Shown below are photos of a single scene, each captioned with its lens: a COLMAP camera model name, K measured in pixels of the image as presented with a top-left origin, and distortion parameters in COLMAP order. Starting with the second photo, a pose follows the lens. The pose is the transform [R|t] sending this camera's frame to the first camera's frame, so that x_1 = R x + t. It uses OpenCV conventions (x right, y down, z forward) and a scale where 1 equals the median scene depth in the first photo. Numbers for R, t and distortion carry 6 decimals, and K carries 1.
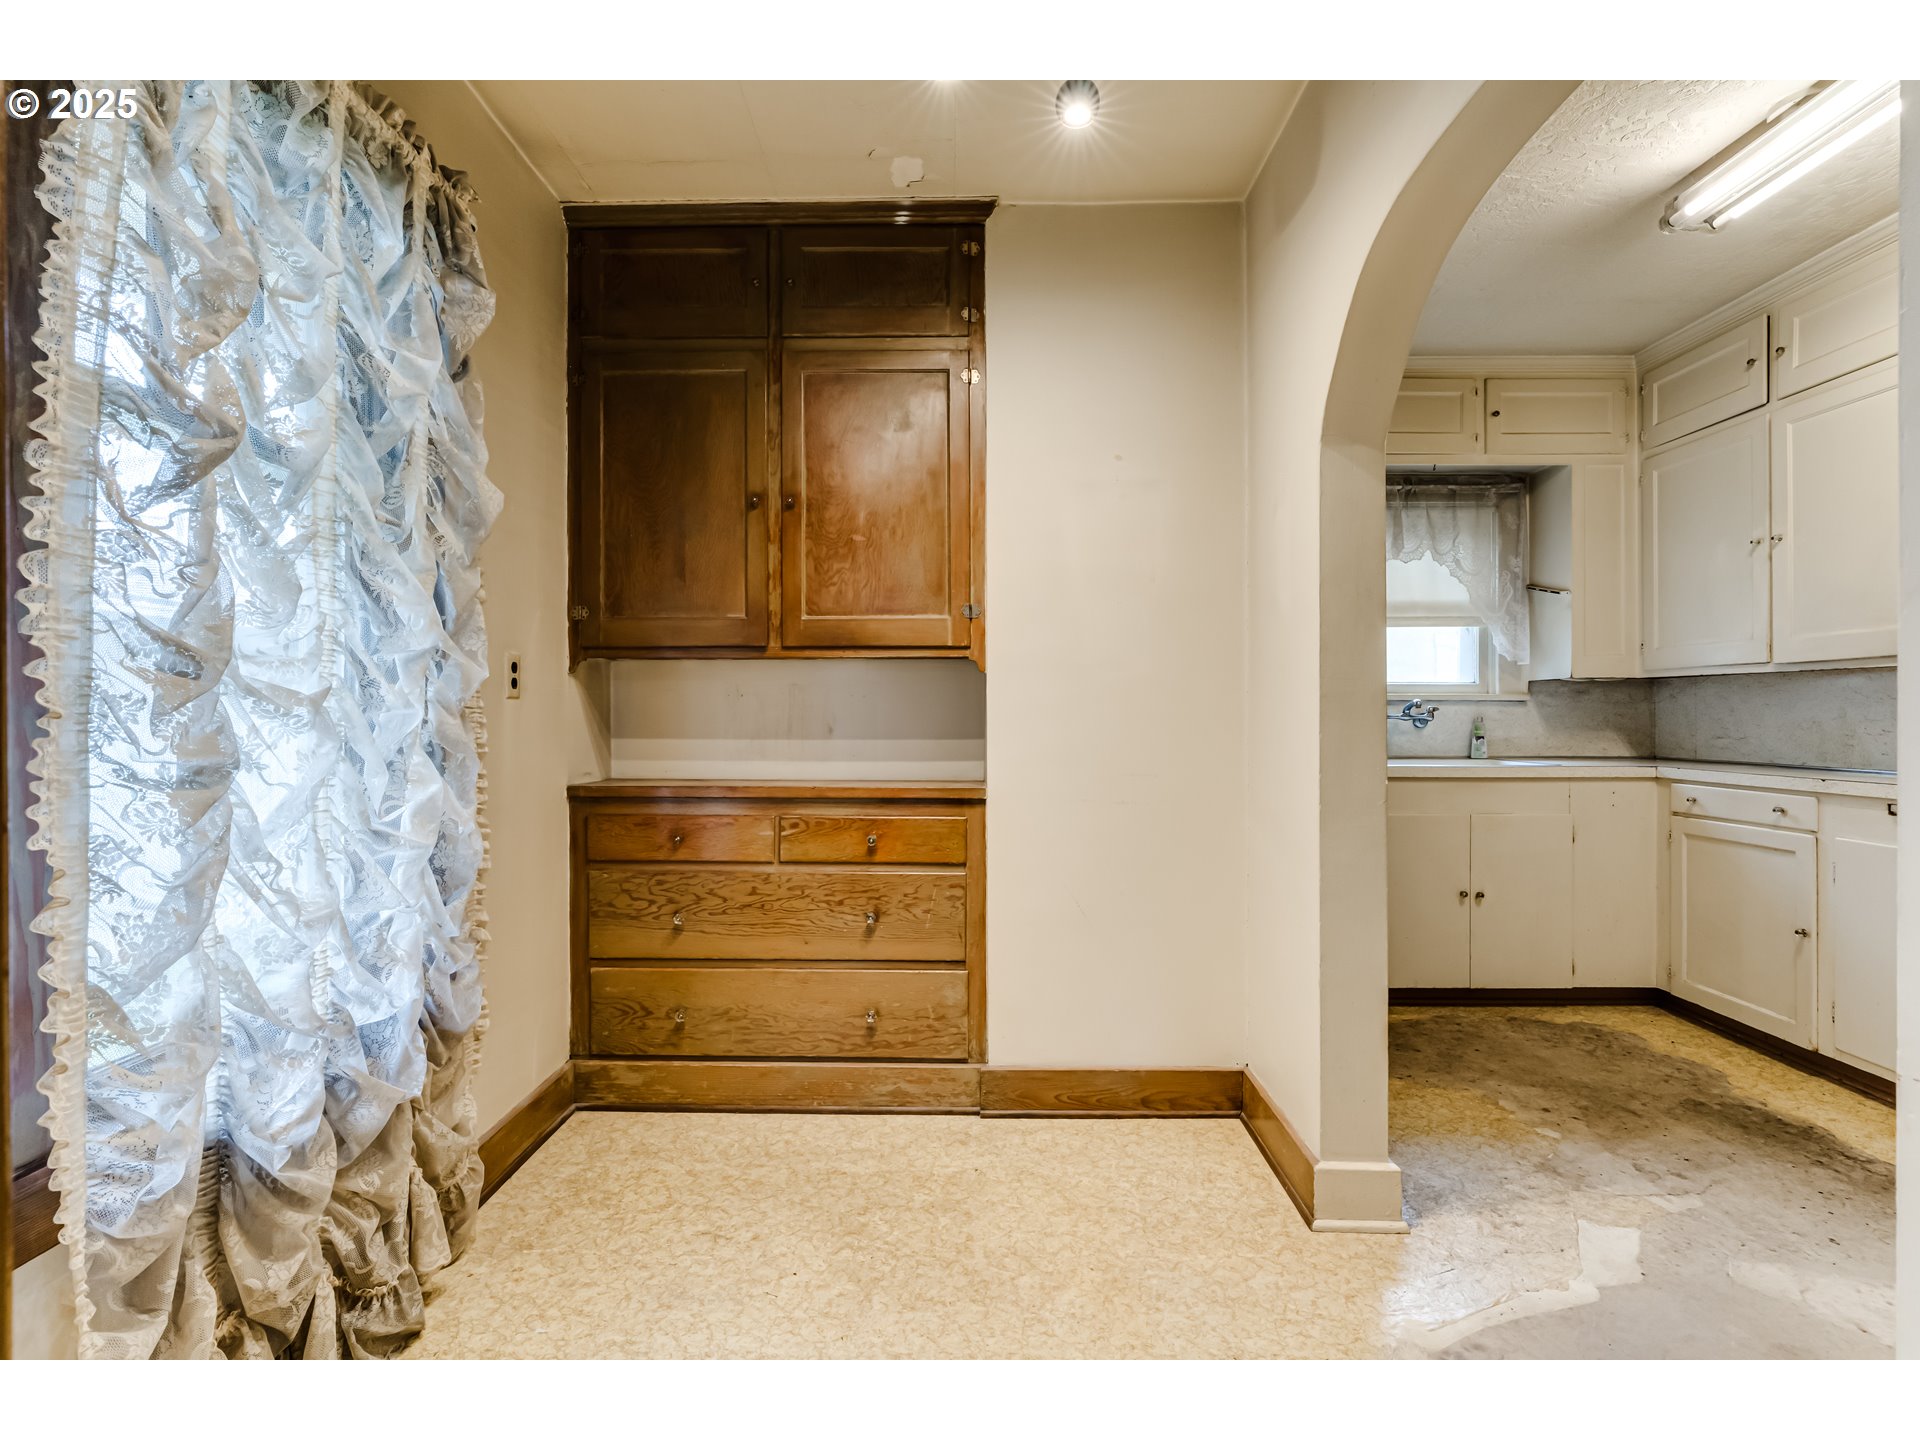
lens RADIAL K [[880.9, 0, 940.8], [0, 880.9, 717.1], [0, 0, 1]] dist [-0.007120, 0.002564]
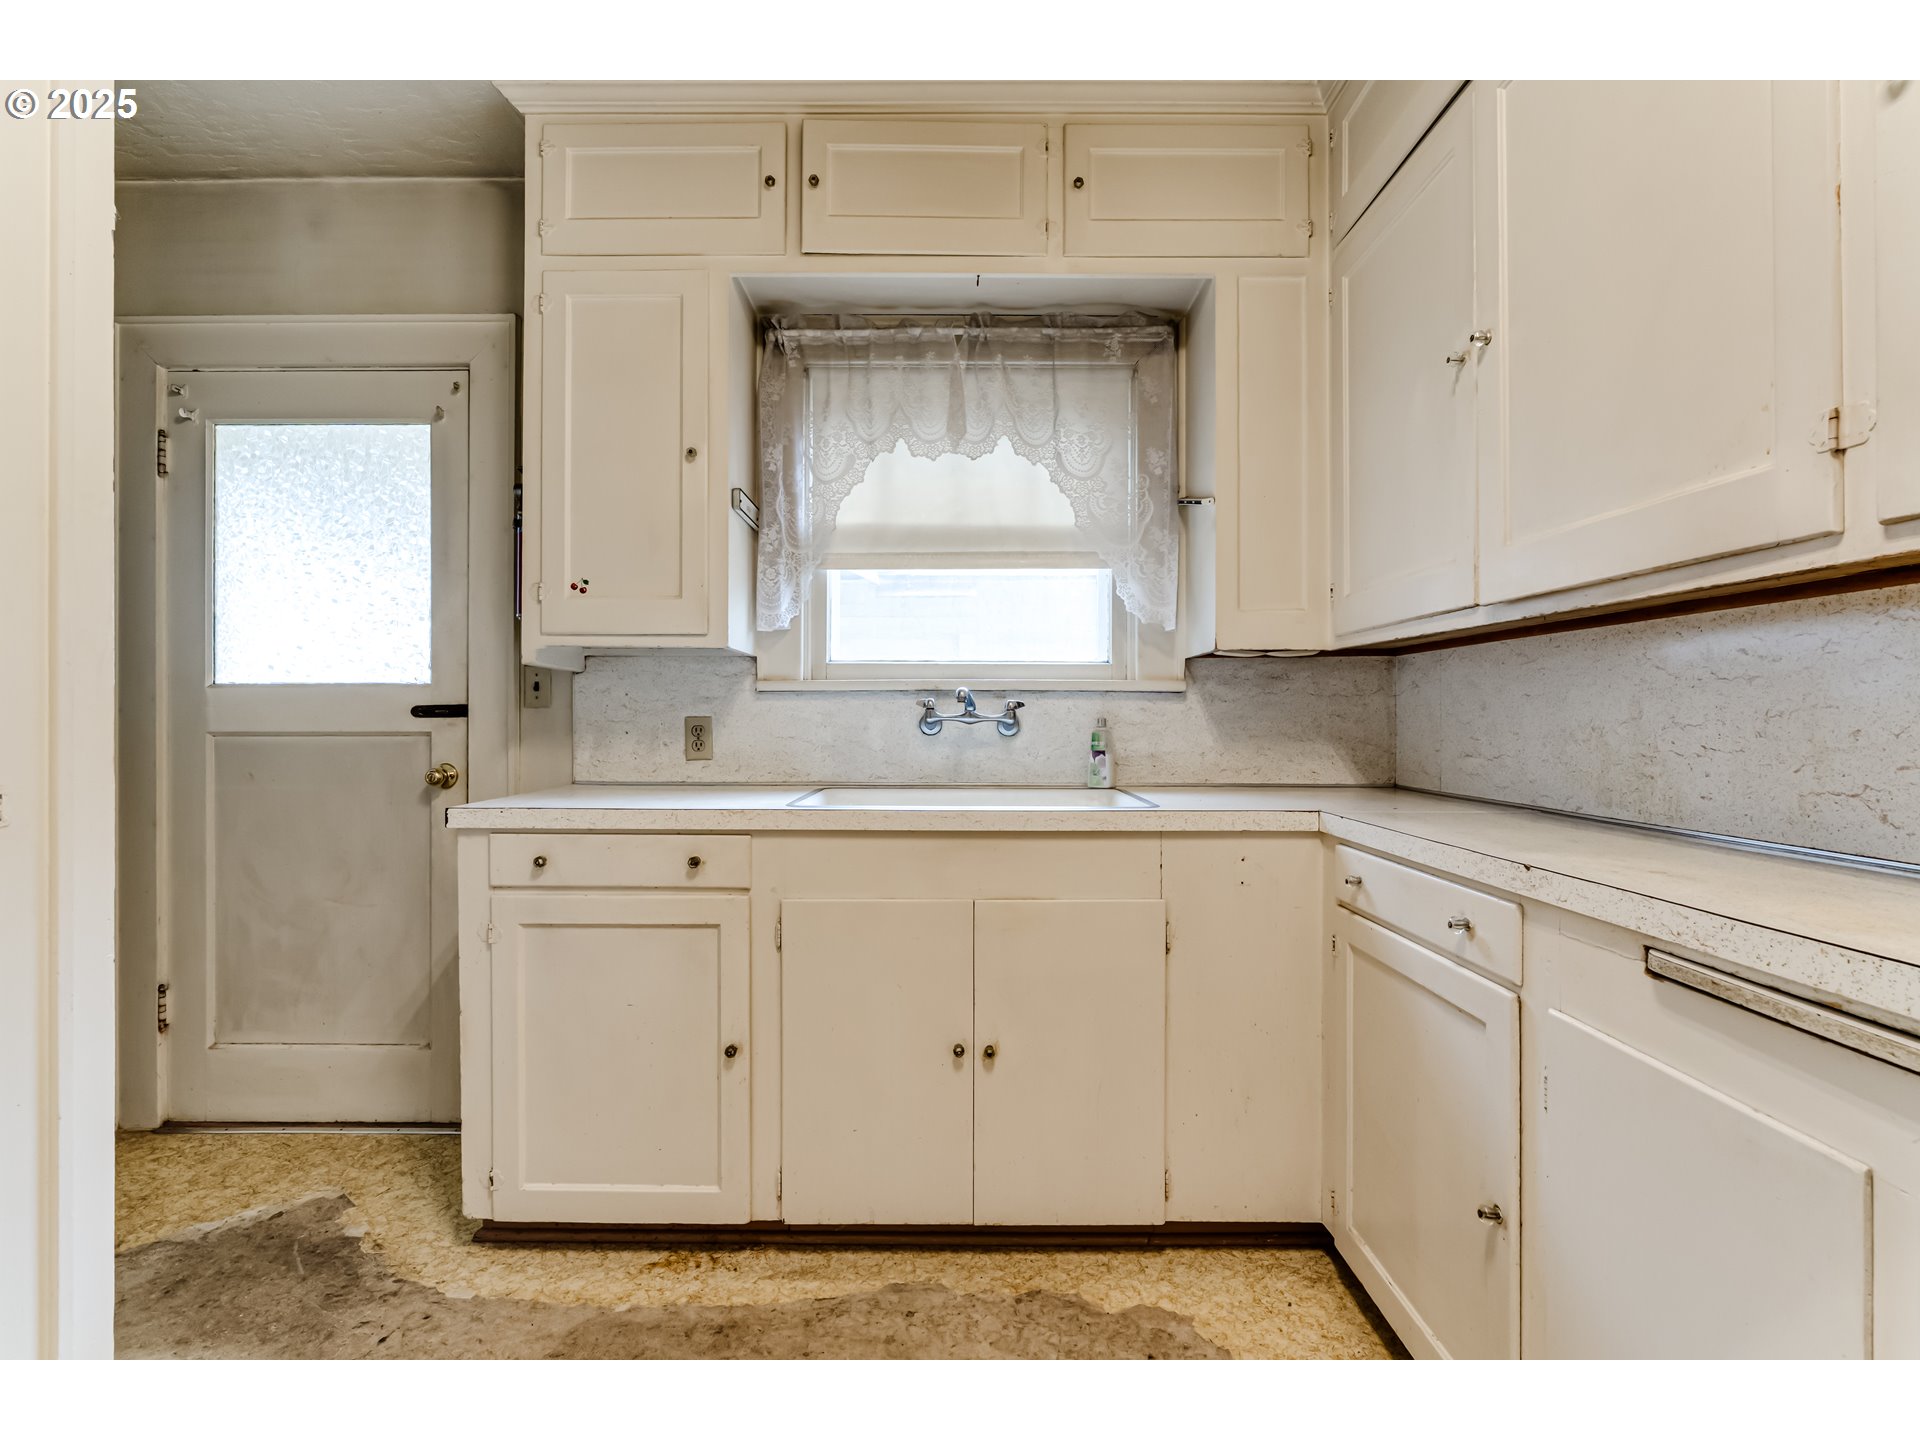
lens RADIAL K [[880.9, 0, 936.0], [0, 880.9, 720.4], [0, 0, 1]] dist [-0.007120, 0.002564]
pose [[0.999977, 0.001379, 0.006667, 0.571409], [-0.001379, 0.999999, -0.000035, 0.001422], [-0.006667, 0.000025, 0.999978, 0.461272]]
